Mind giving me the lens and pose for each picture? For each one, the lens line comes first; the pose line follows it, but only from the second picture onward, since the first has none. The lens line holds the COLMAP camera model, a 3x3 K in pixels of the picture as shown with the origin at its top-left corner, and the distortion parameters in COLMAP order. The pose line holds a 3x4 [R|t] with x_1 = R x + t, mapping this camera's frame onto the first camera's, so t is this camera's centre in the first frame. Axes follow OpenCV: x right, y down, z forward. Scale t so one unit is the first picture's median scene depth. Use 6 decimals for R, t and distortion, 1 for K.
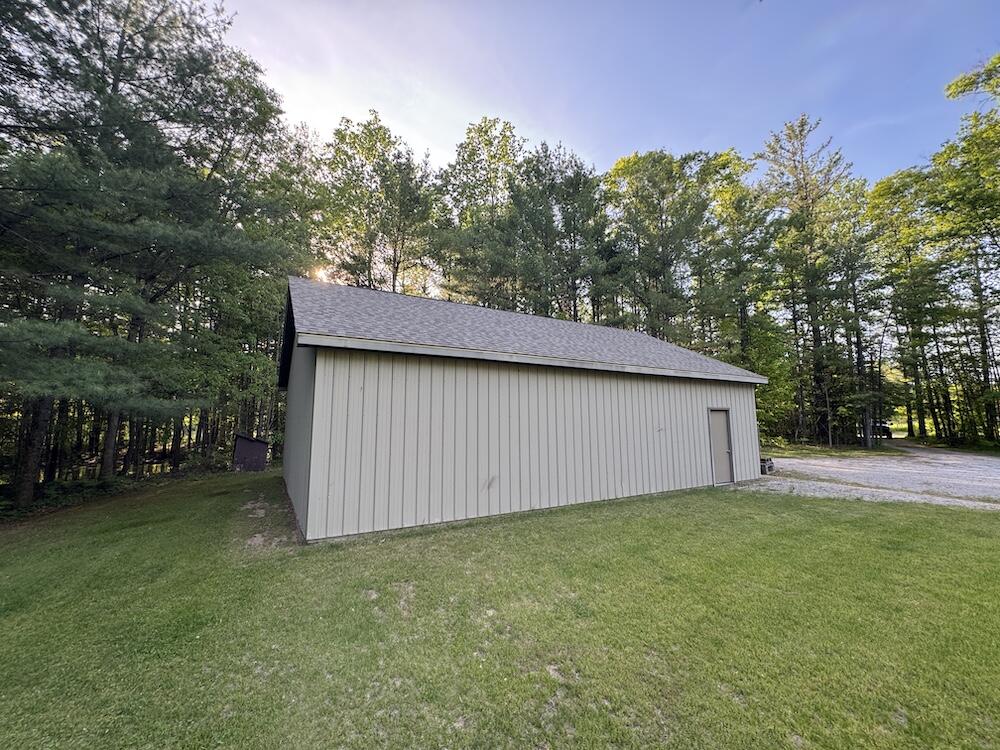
lens RADIAL K [[400.9, 0, 500.0], [0, 400.9, 375.0], [0, 0, 1]] dist [-0.001534, -0.000770]
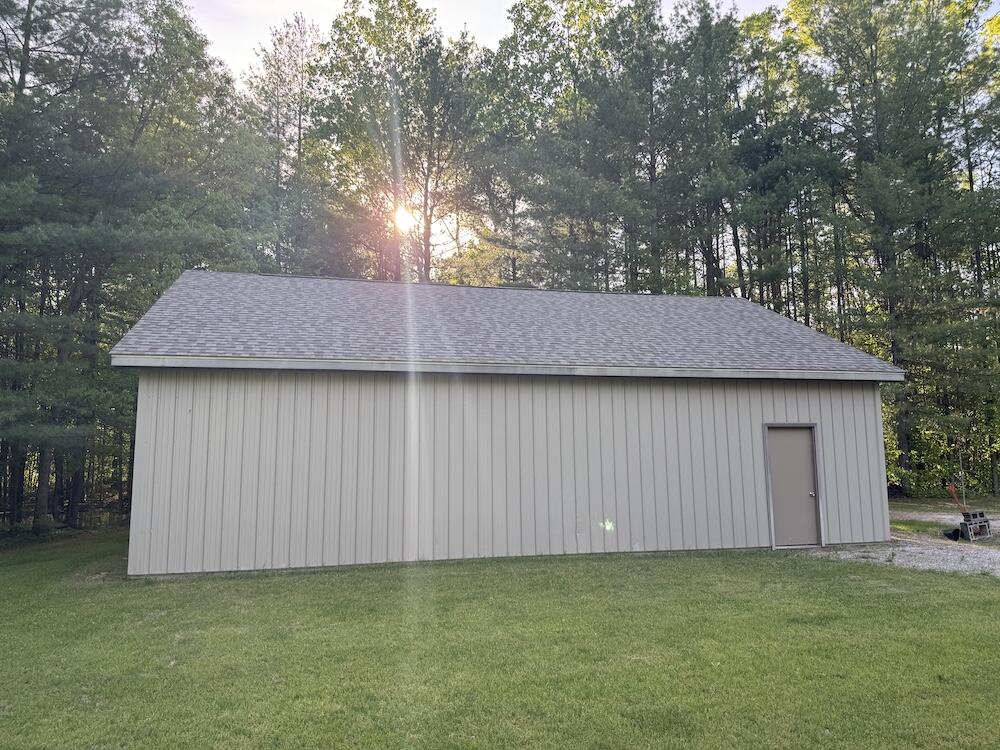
lens RADIAL K [[710.8, 0, 500.0], [0, 710.8, 375.0], [0, 0, 1]] dist [0.006678, 0.003041]
pose [[0.958604, -0.039940, -0.281927, 0.420802], [0.040766, 0.999164, -0.002938, -0.007849], [0.281809, -0.008677, 0.959431, -0.175813]]
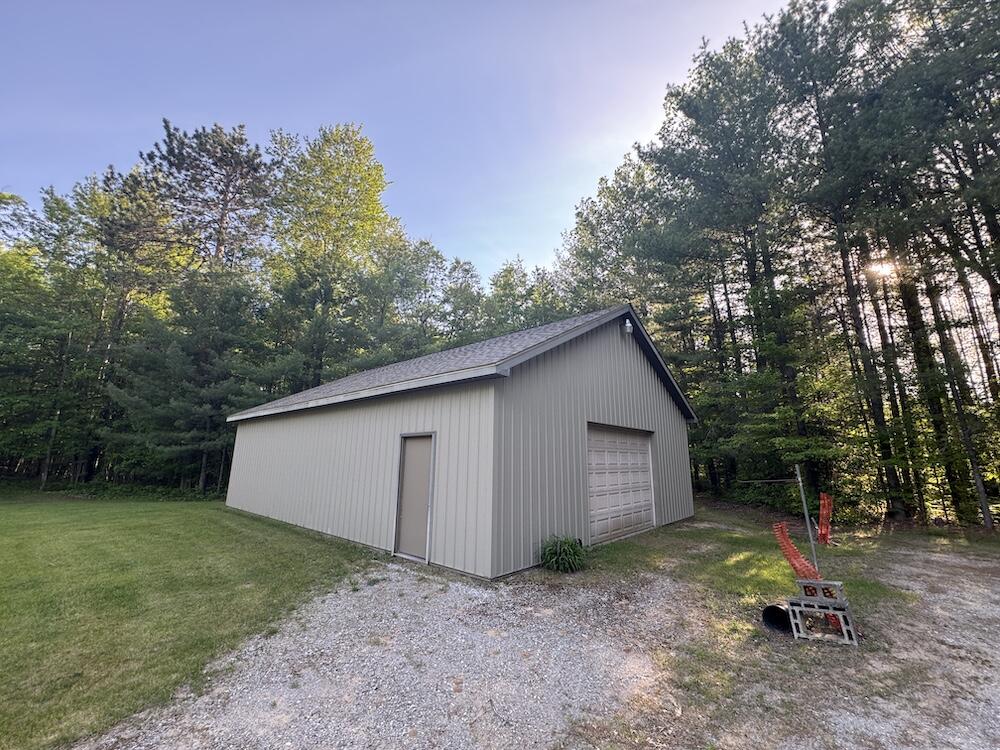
lens RADIAL K [[400.9, 0, 500.0], [0, 400.9, 375.0], [0, 0, 1]] dist [-0.001534, -0.000770]
pose [[0.312303, -0.176186, -0.933502, 1.147303], [0.123746, 0.981824, -0.143907, 0.095443], [0.941888, -0.070574, 0.328429, 0.895255]]
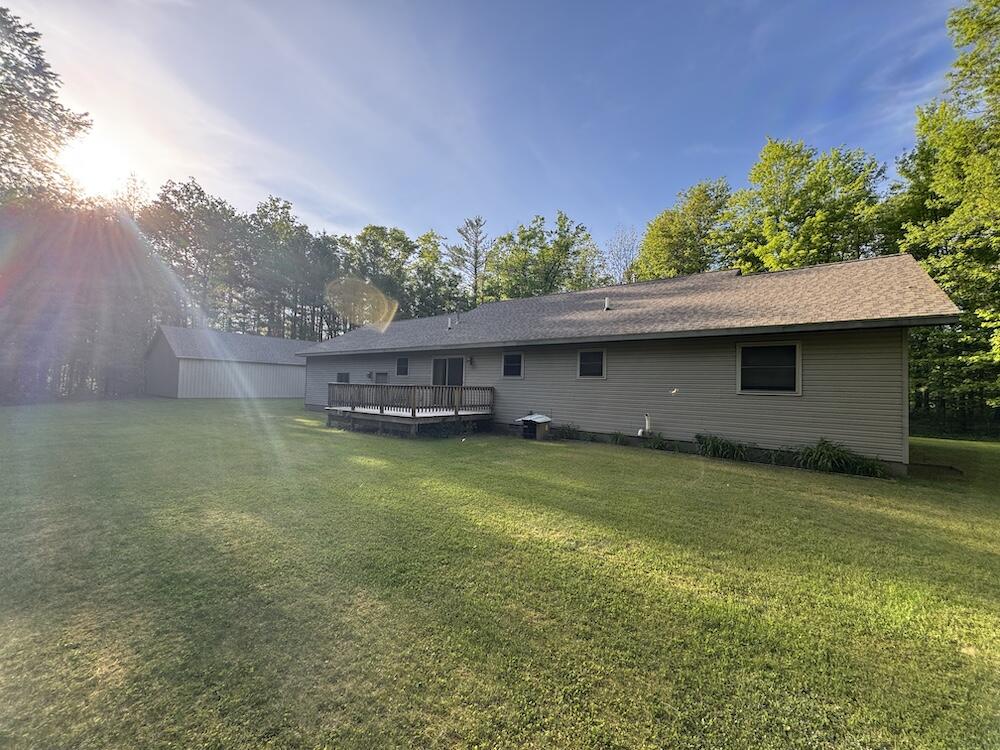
lens RADIAL K [[400.9, 0, 500.0], [0, 400.9, 375.0], [0, 0, 1]] dist [-0.001534, -0.000770]
pose [[0.920551, 0.066026, 0.385003, 0.641945], [-0.107732, 0.990299, 0.087757, -0.350107], [-0.375473, -0.122262, 0.918734, -2.445128]]
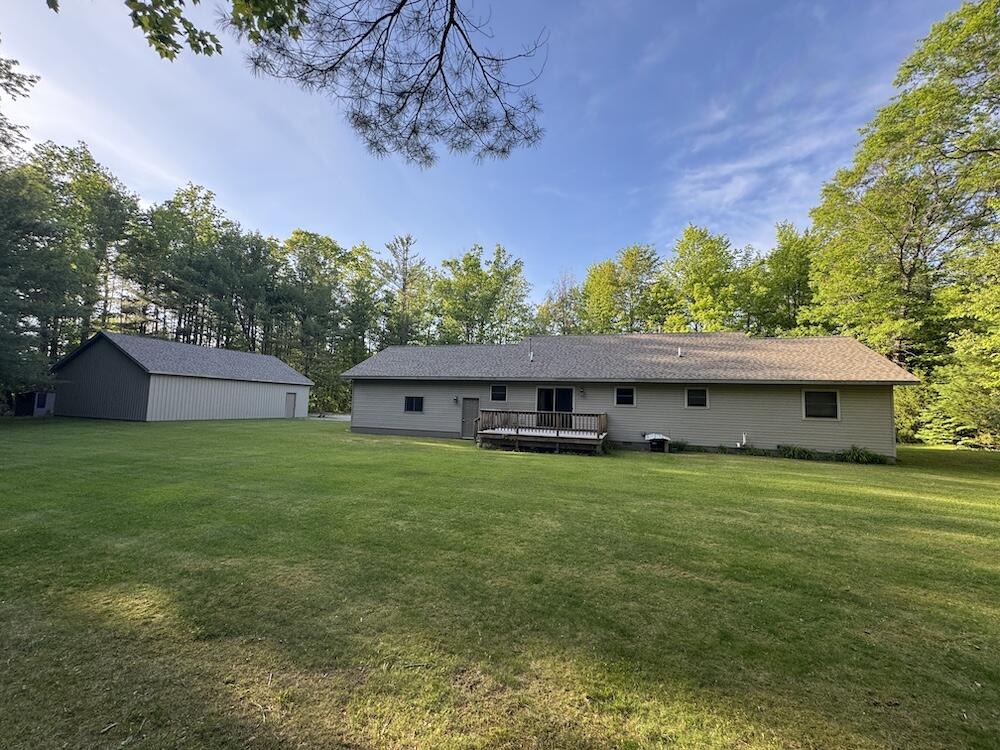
lens RADIAL K [[387.7, 0, 499.0], [0, 387.7, 389.5], [0, 0, 1]] dist [-0.002260, 0.000002]
pose [[0.734801, 0.071971, 0.674453, -0.269283], [-0.144382, 0.988162, 0.051854, -0.311655], [-0.662737, -0.135481, 0.736494, -2.138576]]
